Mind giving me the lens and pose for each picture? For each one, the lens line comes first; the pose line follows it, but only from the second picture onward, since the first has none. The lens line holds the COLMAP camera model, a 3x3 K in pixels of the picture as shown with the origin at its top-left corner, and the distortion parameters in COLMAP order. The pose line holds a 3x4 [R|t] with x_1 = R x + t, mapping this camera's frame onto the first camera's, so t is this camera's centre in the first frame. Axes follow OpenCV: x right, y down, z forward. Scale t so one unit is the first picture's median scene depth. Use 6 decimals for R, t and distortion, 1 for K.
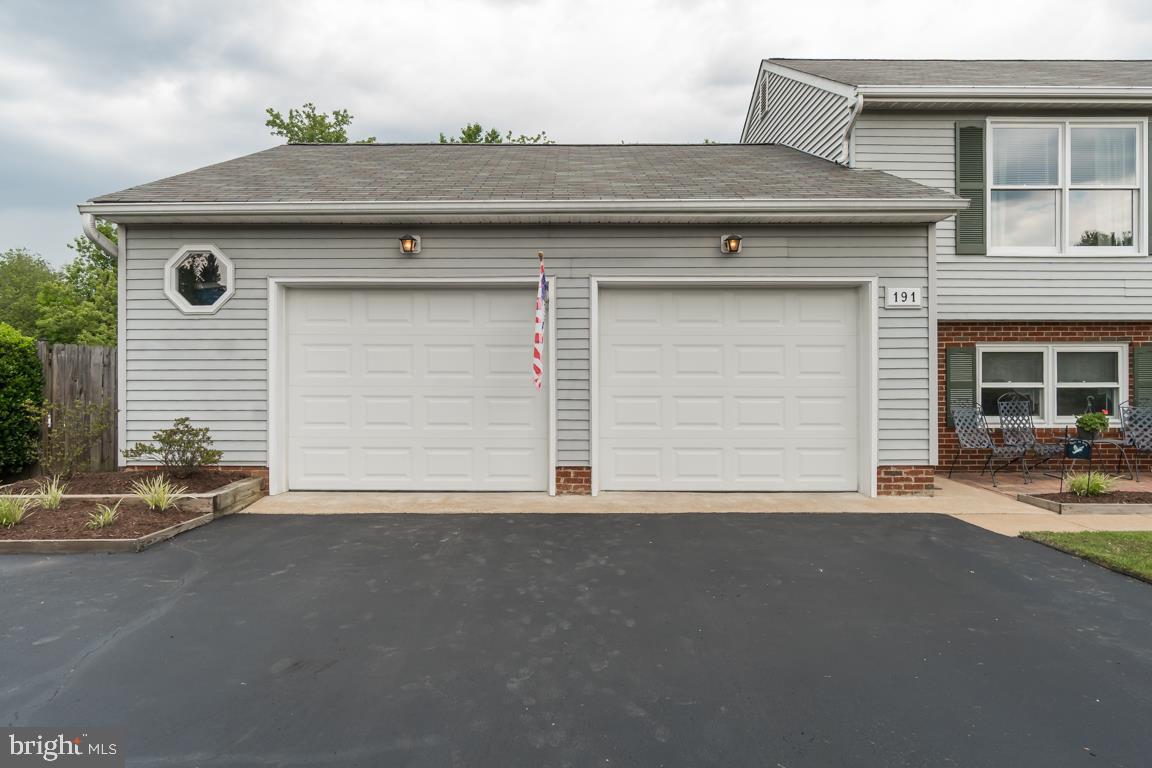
lens RADIAL K [[832.6, 0, 572.9], [0, 832.6, 384.3], [0, 0, 1]] dist [0.006175, 0.005012]
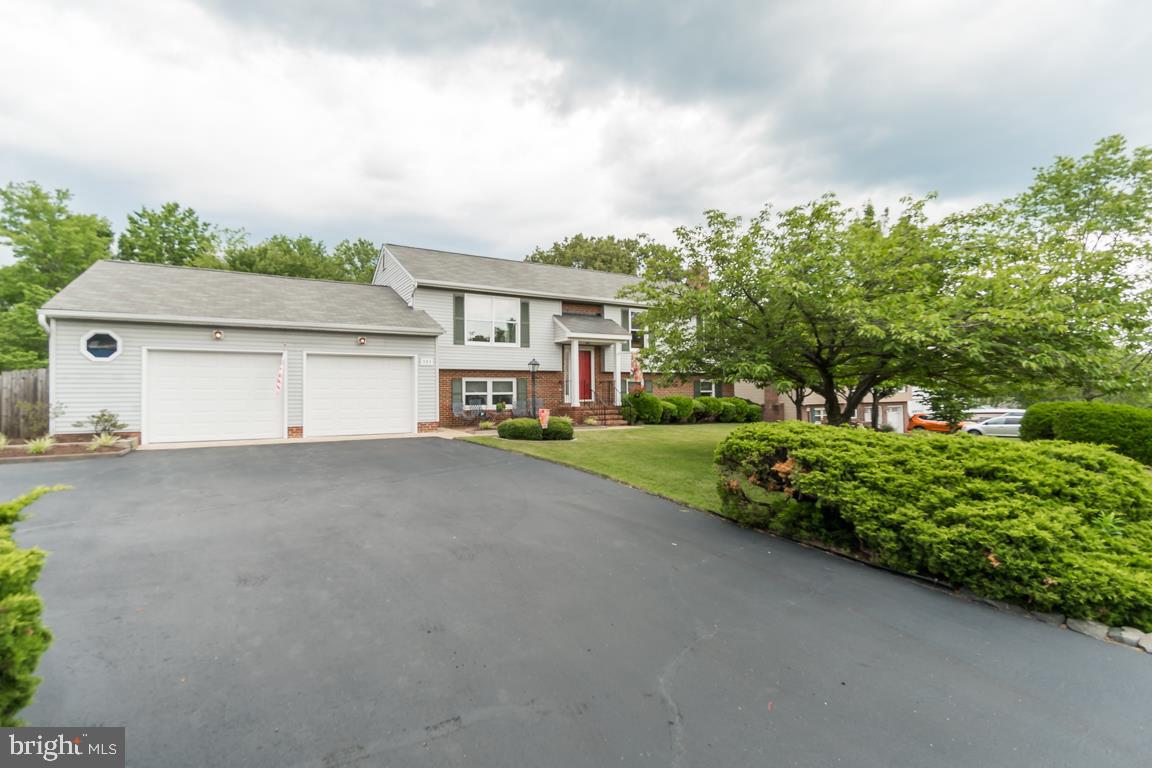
lens RADIAL K [[541.6, 0, 570.6], [0, 541.6, 377.6], [0, 0, 1]] dist [-0.000219, -0.012955]
pose [[0.861745, 0.008907, 0.507263, -0.107145], [0.009734, 0.999372, -0.034083, 0.014504], [-0.507248, 0.034309, 0.861117, -0.788084]]
